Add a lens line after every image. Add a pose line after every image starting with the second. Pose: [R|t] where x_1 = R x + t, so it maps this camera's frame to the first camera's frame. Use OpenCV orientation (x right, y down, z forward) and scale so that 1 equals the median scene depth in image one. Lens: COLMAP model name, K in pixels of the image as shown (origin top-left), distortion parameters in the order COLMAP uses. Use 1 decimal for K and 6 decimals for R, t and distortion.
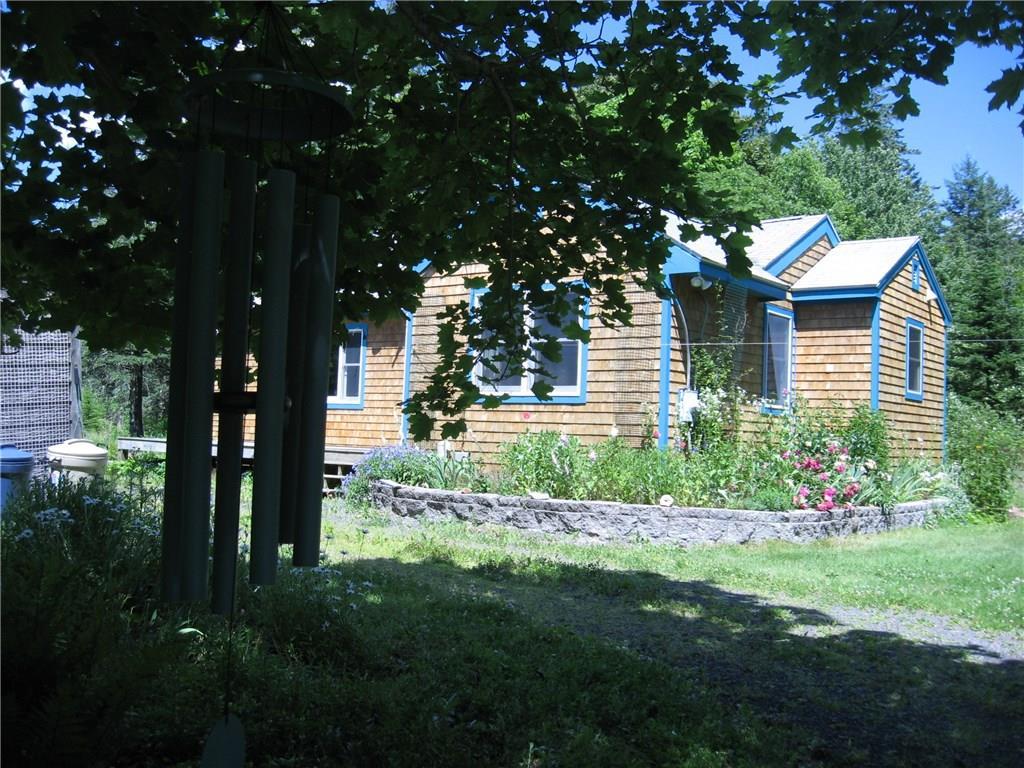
lens RADIAL K [[1048.9, 0, 512.0], [0, 1048.9, 384.0], [0, 0, 1]] dist [-0.126249, 0.024849]
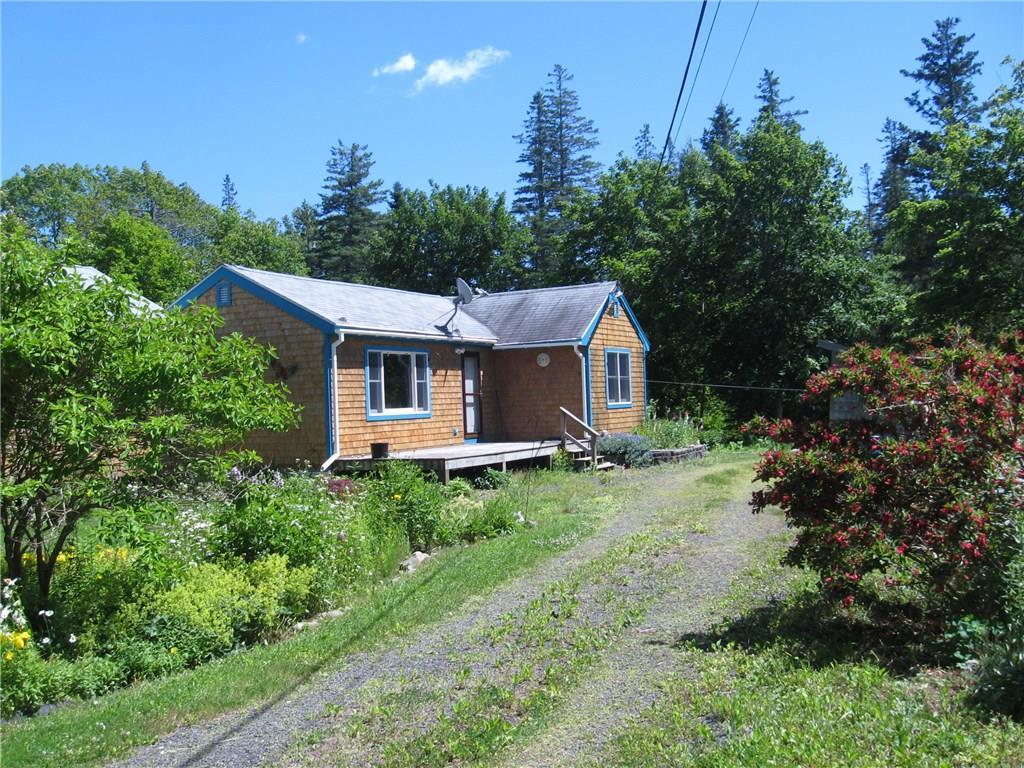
lens RADIAL K [[1048.9, 0, 512.0], [0, 1048.9, 384.0], [0, 0, 1]] dist [-0.126249, 0.024849]
pose [[-0.191880, -0.014286, 0.981314, -1.976370], [-0.023416, 0.999676, 0.009975, -0.043684], [-0.981139, -0.021065, -0.192153, 1.629135]]
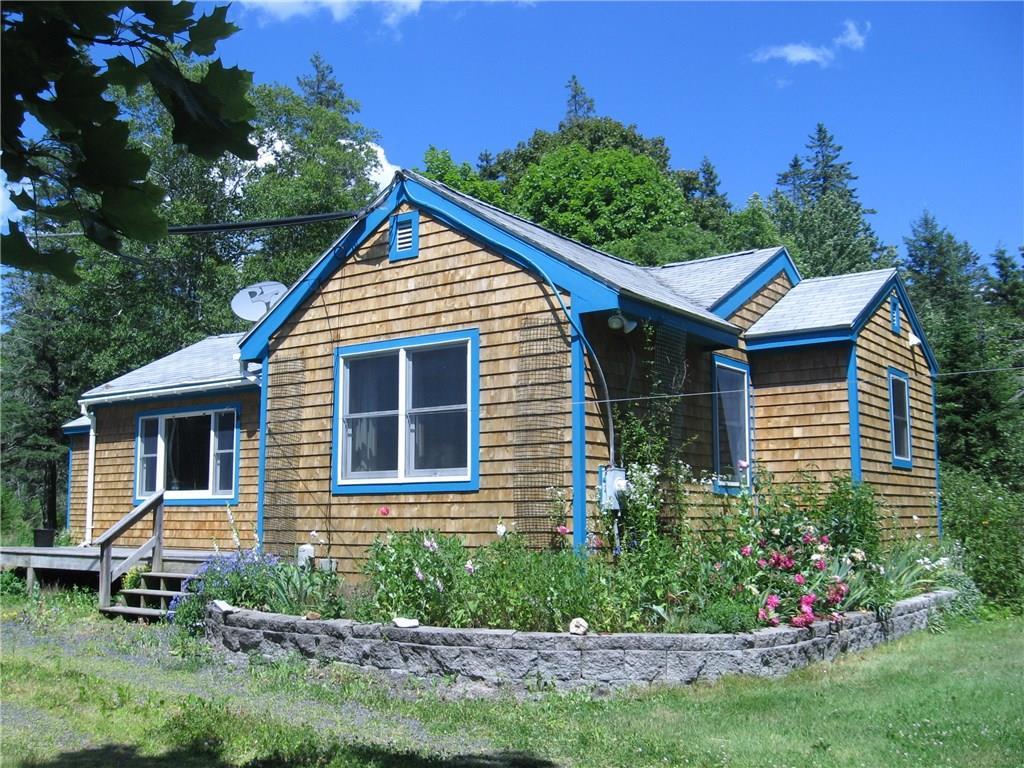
lens RADIAL K [[1048.9, 0, 512.0], [0, 1048.9, 384.0], [0, 0, 1]] dist [-0.126249, 0.024849]
pose [[0.998779, -0.034674, 0.035187, 0.069172], [0.037356, 0.996199, -0.078691, 0.002461], [-0.032325, 0.079909, 0.996278, 0.238433]]
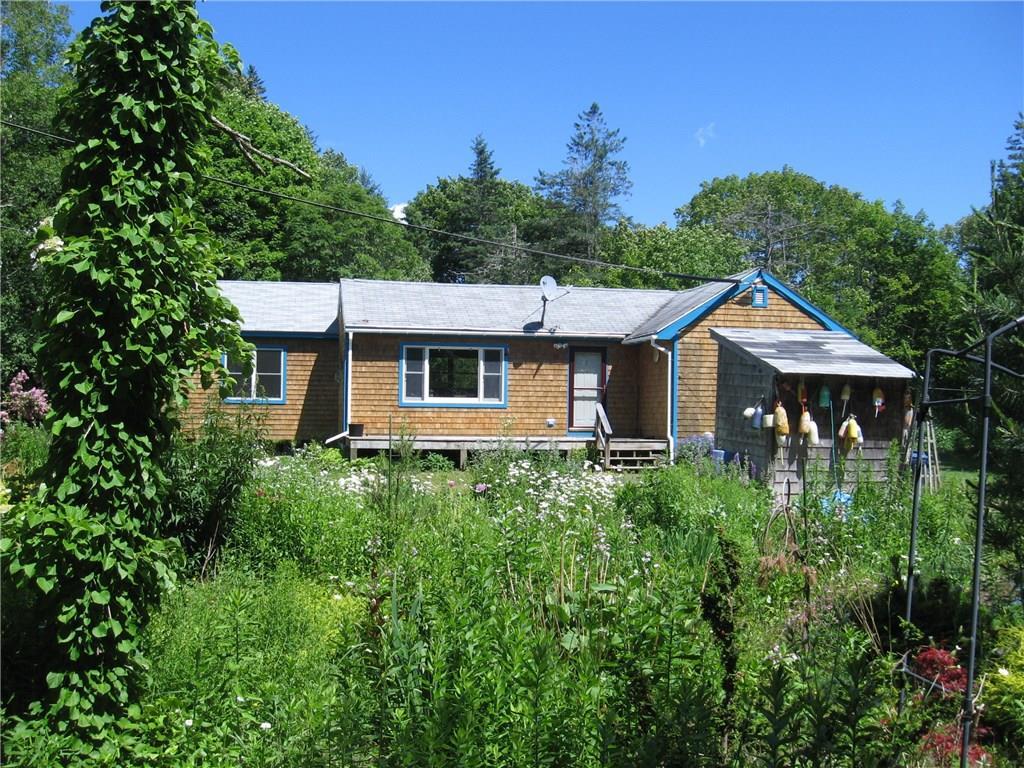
lens RADIAL K [[1048.9, 0, 512.0], [0, 1048.9, 384.0], [0, 0, 1]] dist [-0.126249, 0.024849]
pose [[0.673467, -0.010444, 0.739144, -1.610835], [-0.026236, 0.998933, 0.038019, -0.082648], [-0.738752, -0.044996, 0.672474, 0.127083]]
